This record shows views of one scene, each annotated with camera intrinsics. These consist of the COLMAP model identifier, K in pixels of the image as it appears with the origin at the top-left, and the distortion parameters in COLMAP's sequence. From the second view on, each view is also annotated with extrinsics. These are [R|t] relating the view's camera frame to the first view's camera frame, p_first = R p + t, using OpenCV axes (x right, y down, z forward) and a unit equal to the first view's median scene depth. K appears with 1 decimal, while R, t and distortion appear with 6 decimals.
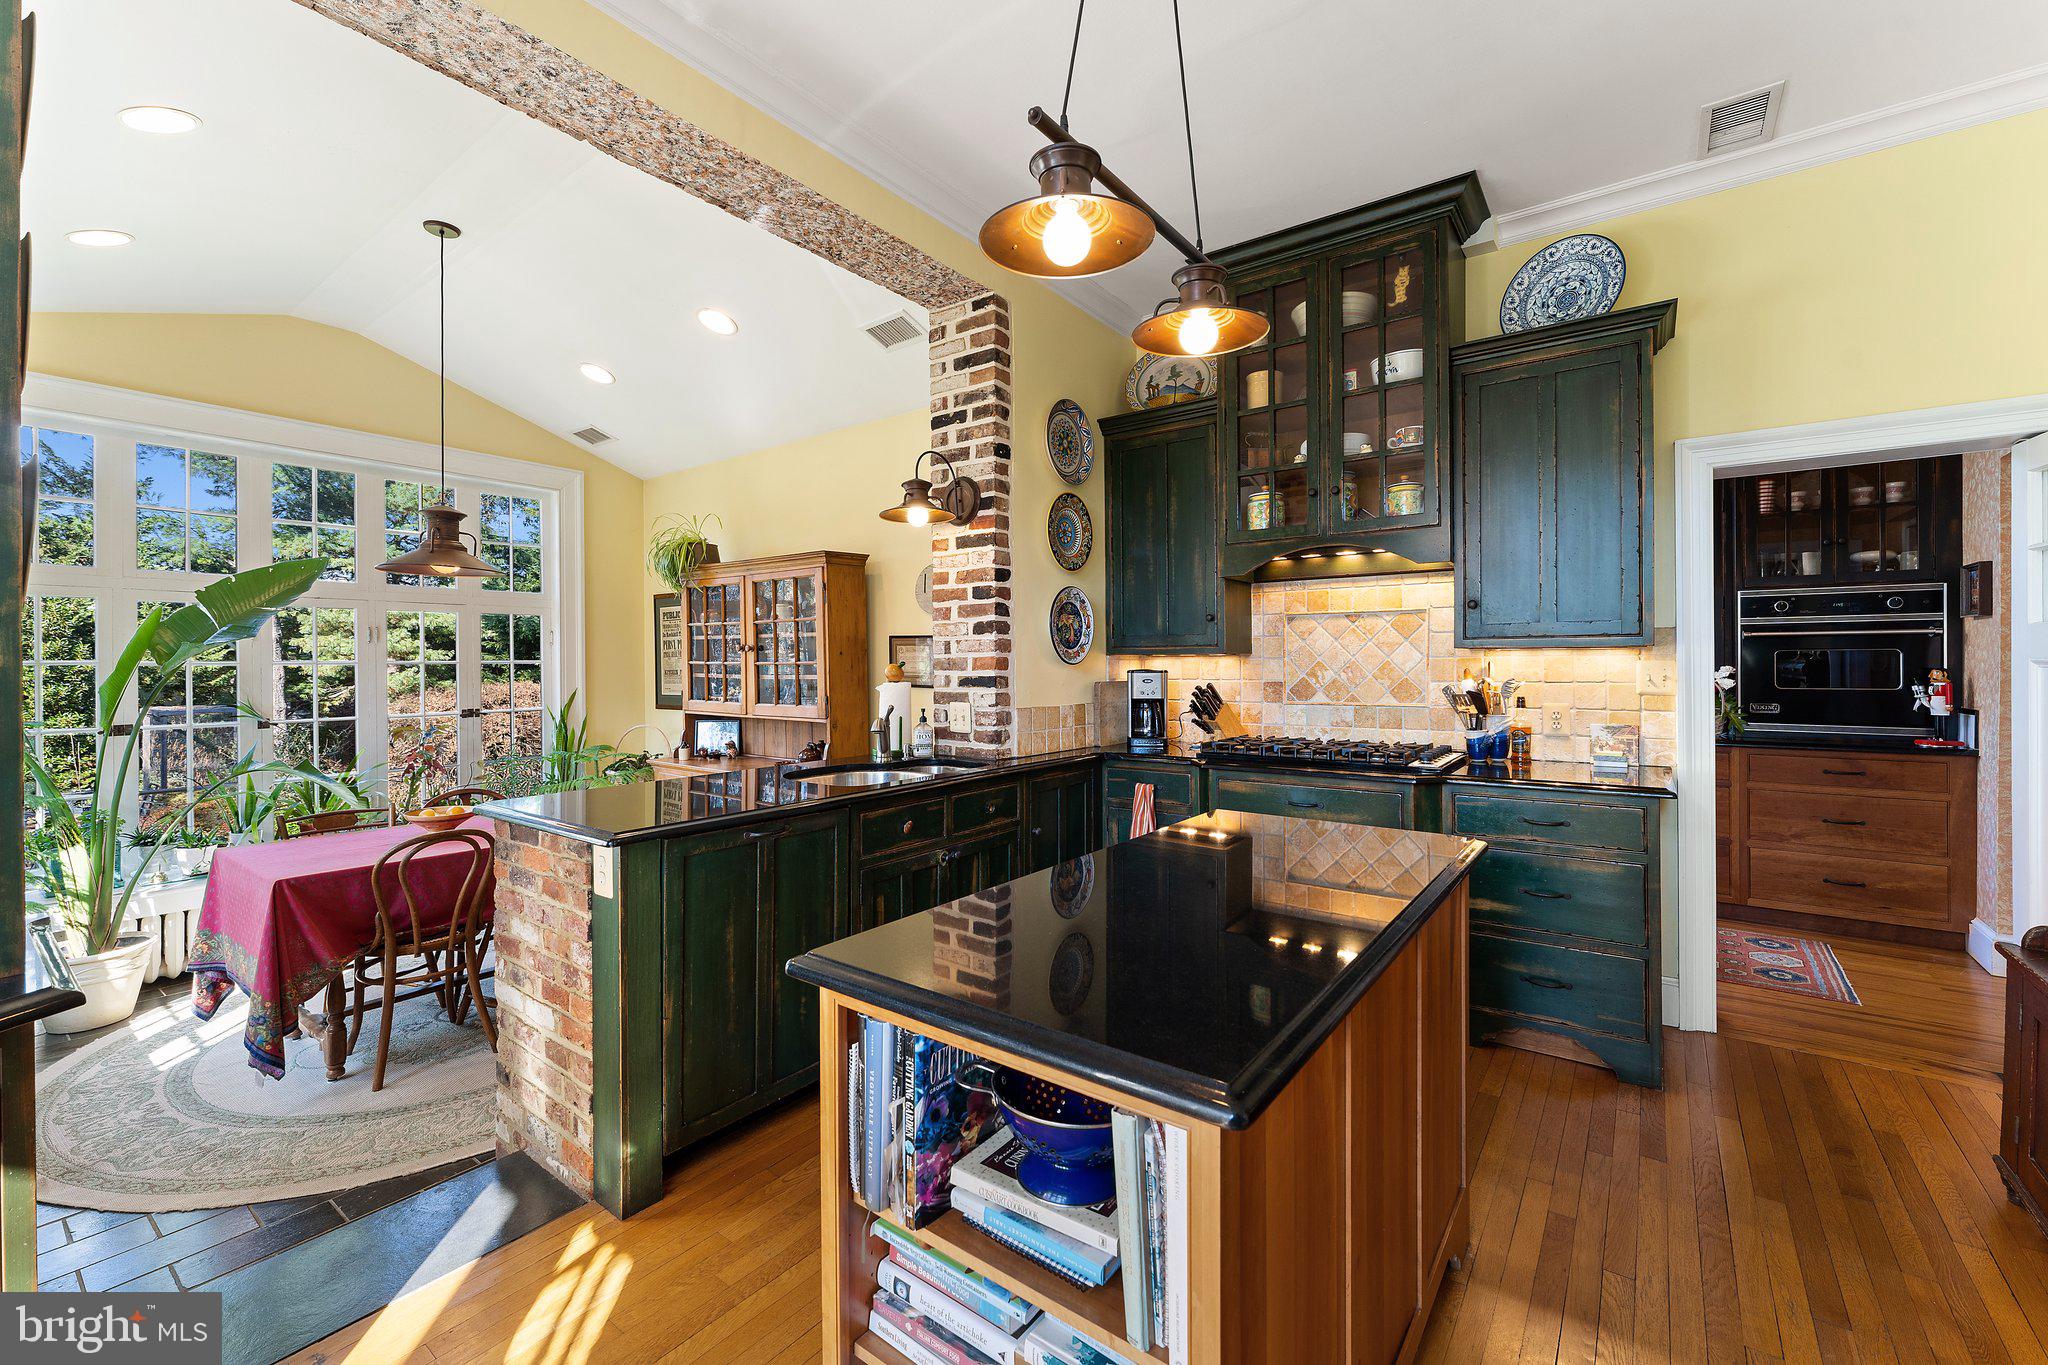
lens RADIAL K [[844.1, 0, 1029.8], [0, 844.1, 664.0], [0, 0, 1]] dist [-0.000565, -0.000397]
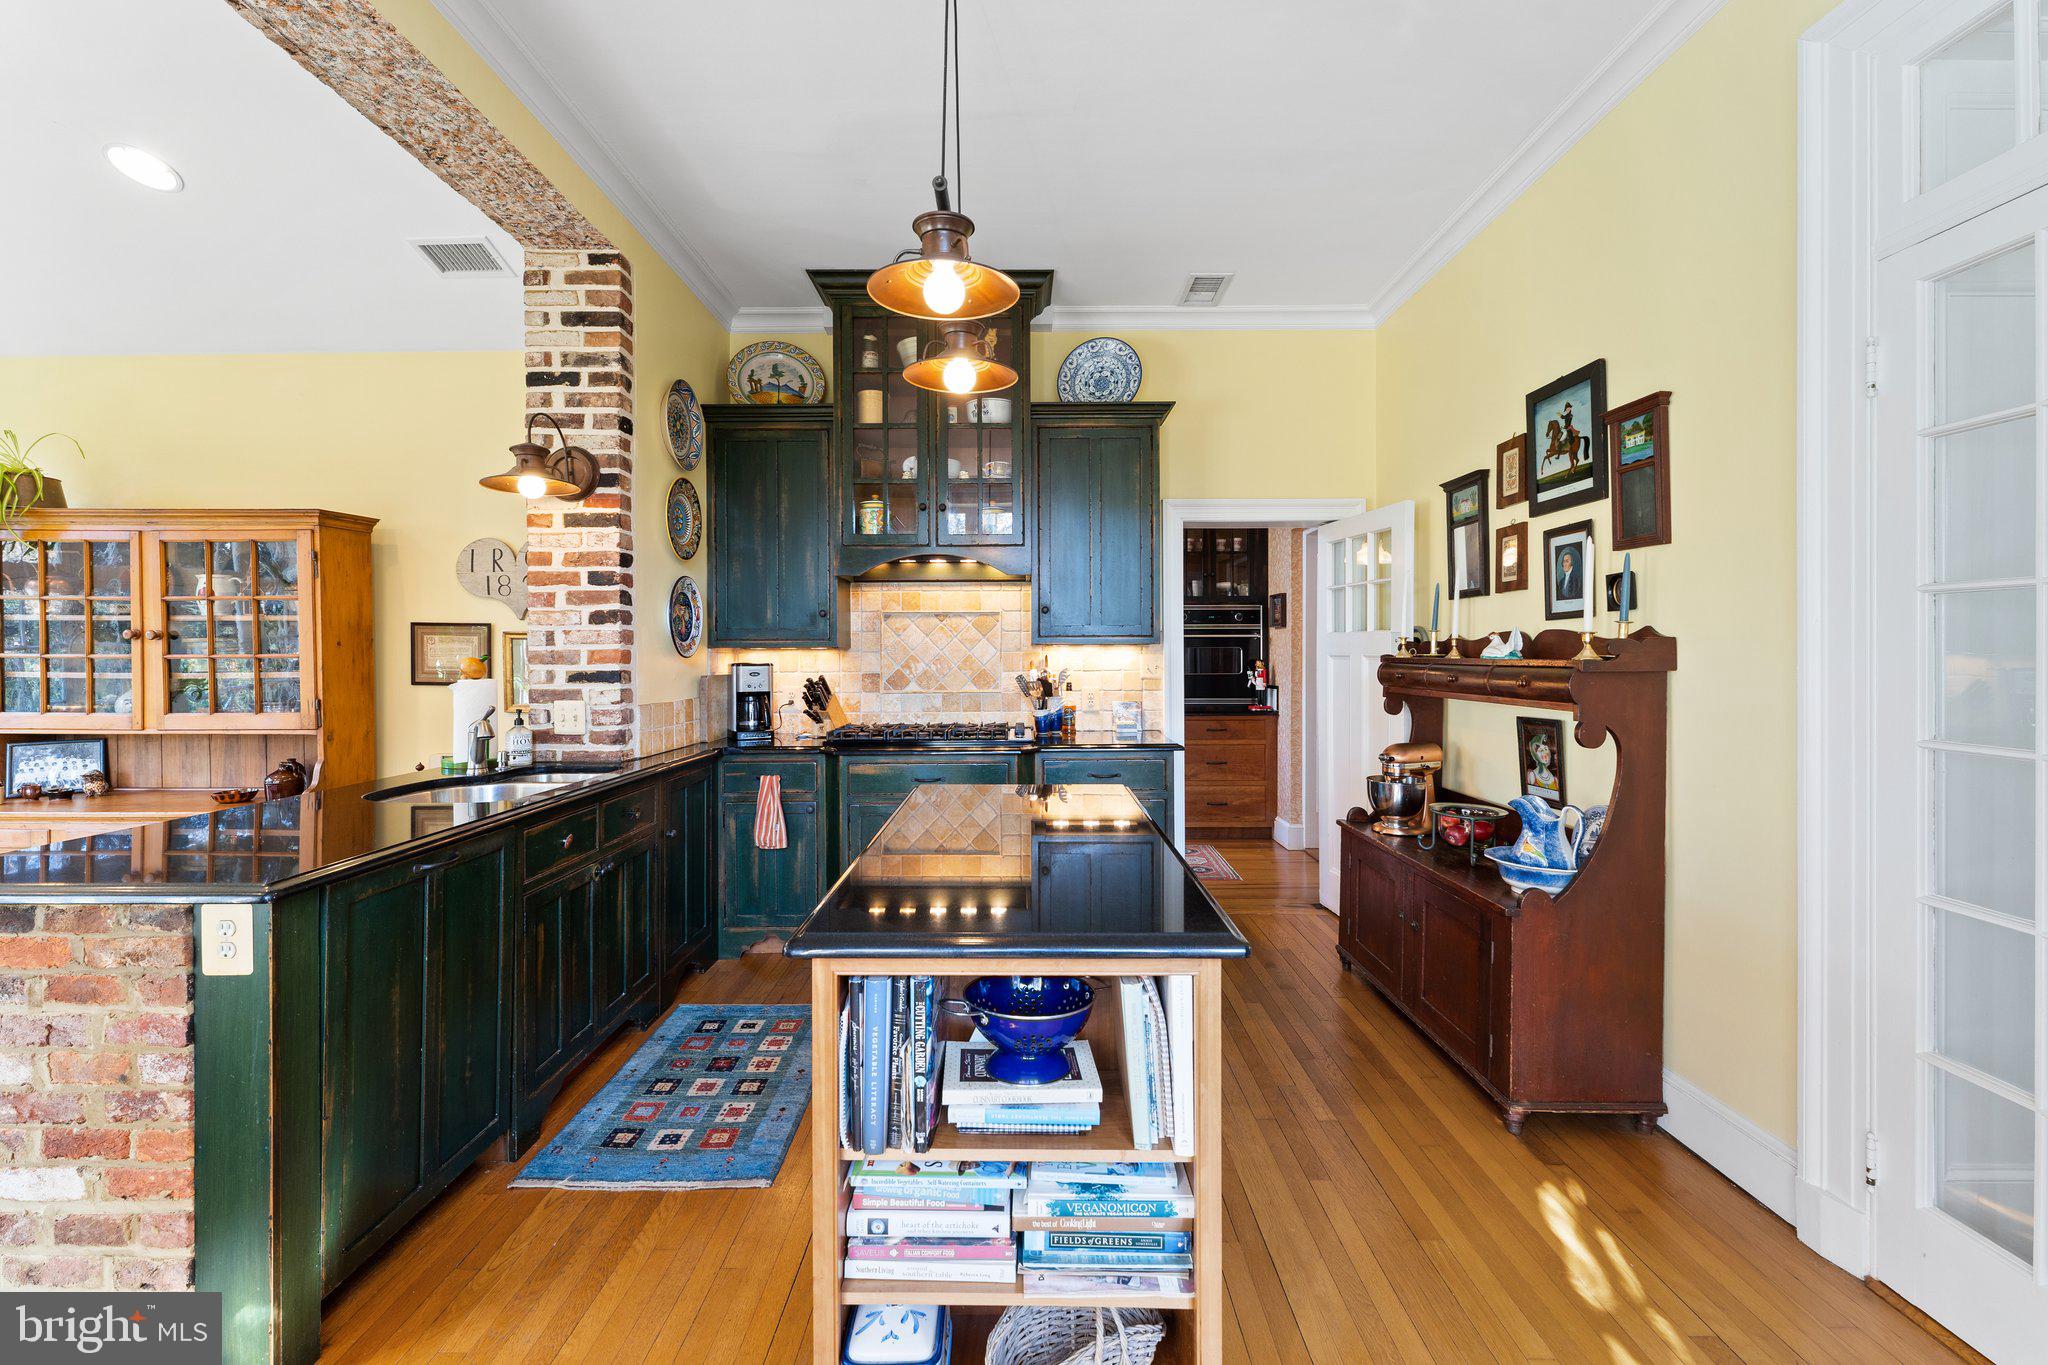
lens RADIAL K [[846.0, 0, 1029.1], [0, 846.0, 654.1], [0, 0, 1]] dist [0.000412, 0.000204]
pose [[0.801057, 0.001882, 0.598585, -0.221890], [0.000865, 0.999990, -0.004302, 0.000954], [-0.598587, 0.003963, 0.801048, -0.000424]]
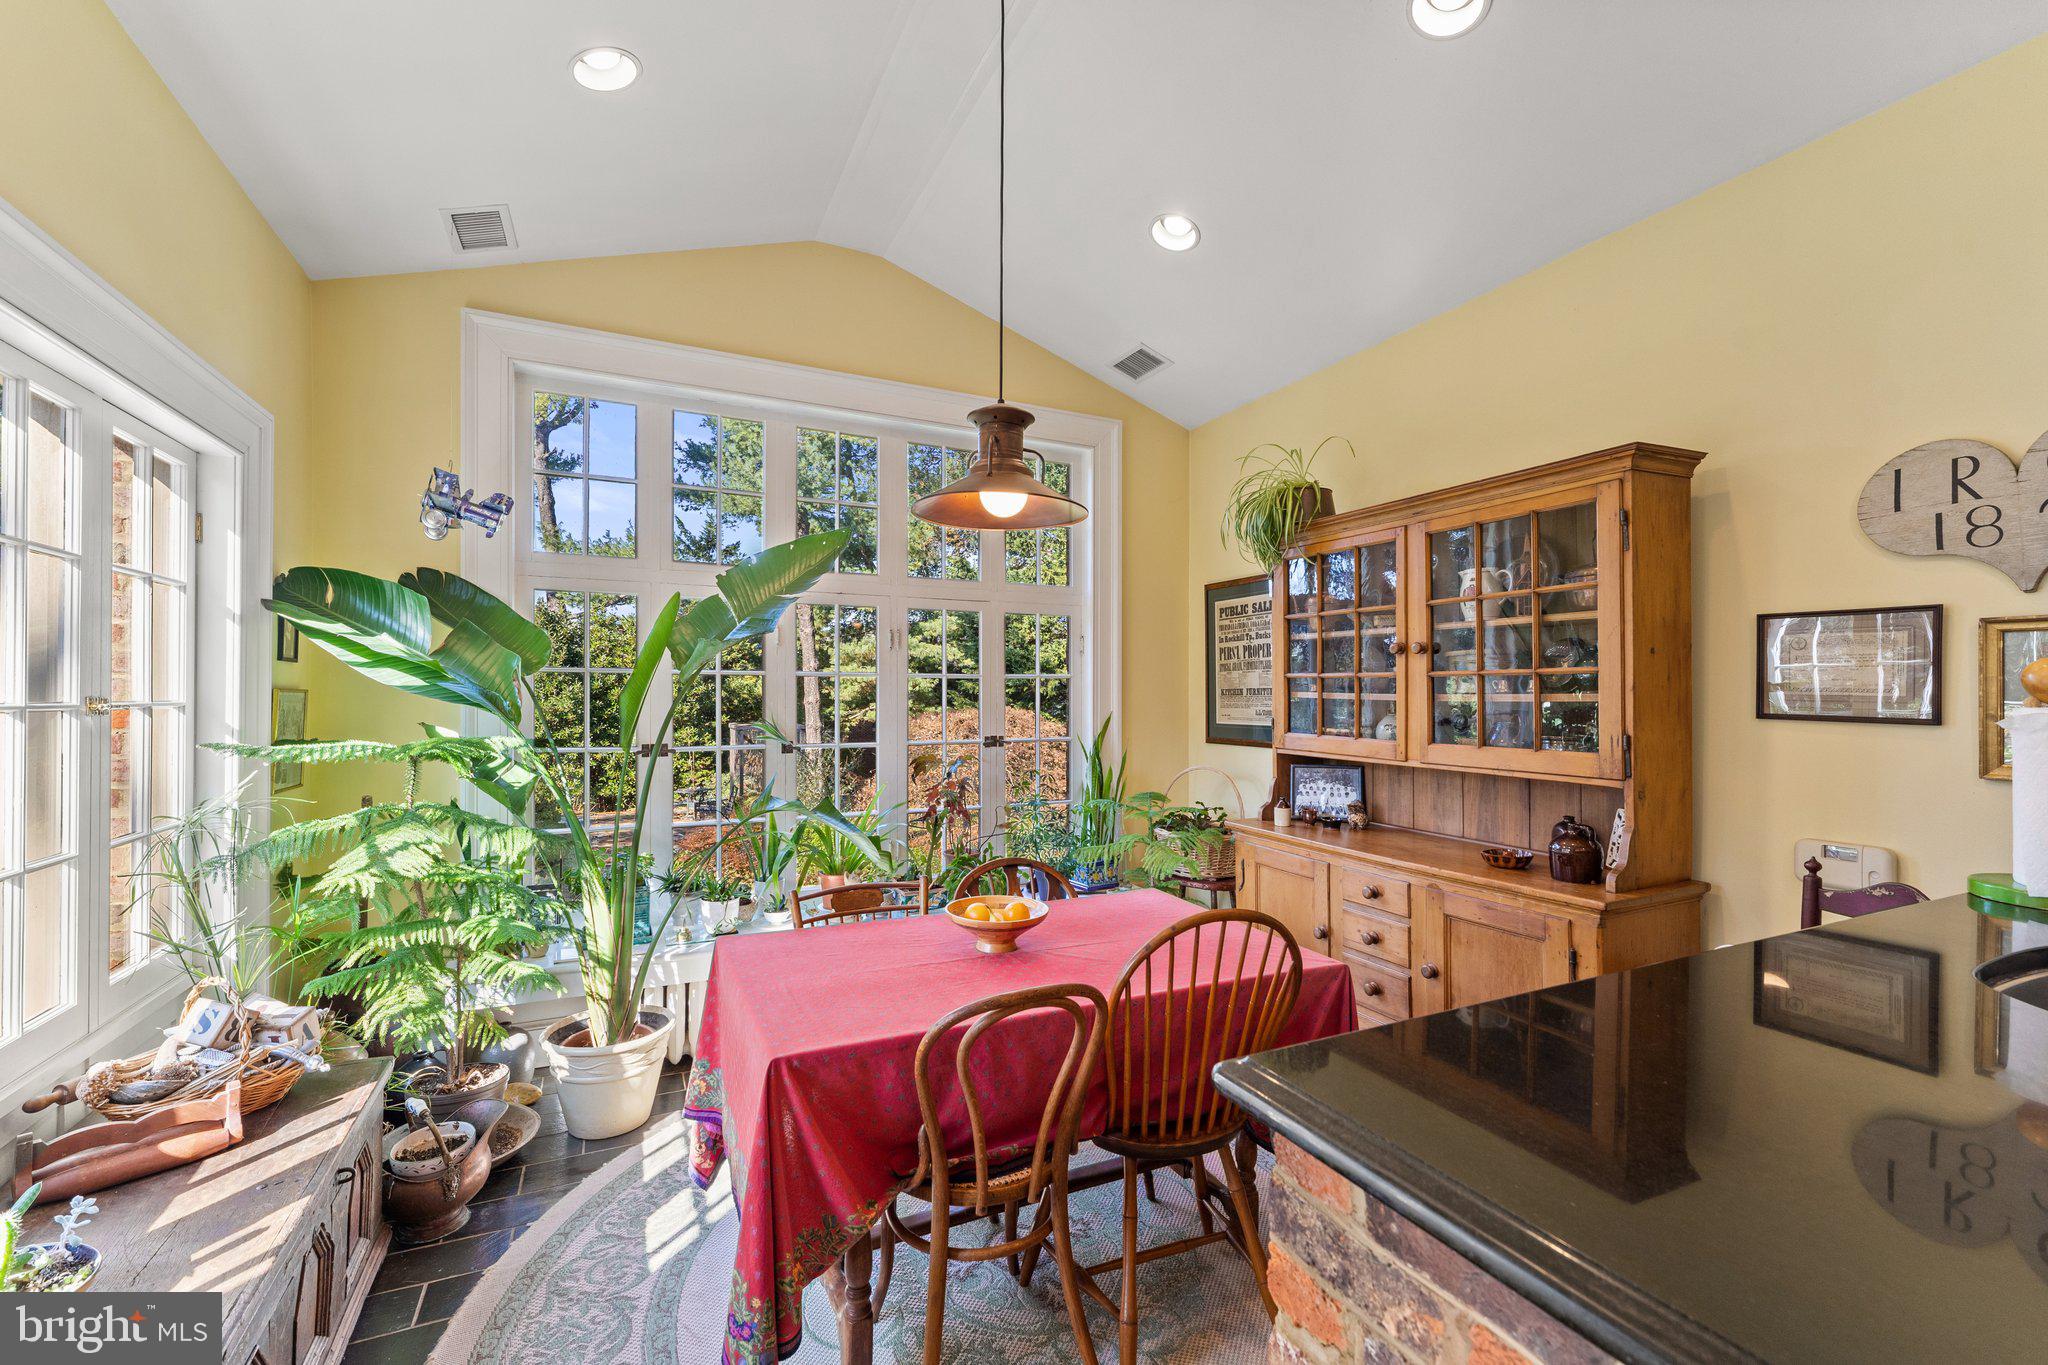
lens RADIAL K [[850.6, 0, 1021.6], [0, 850.6, 696.8], [0, 0, 1]] dist [-0.000344, 0.000036]
pose [[0.881336, 0.009547, -0.472393, -0.386413], [-0.008747, 0.999954, 0.003891, 0.019542], [0.472408, 0.000703, 0.881380, 0.460978]]
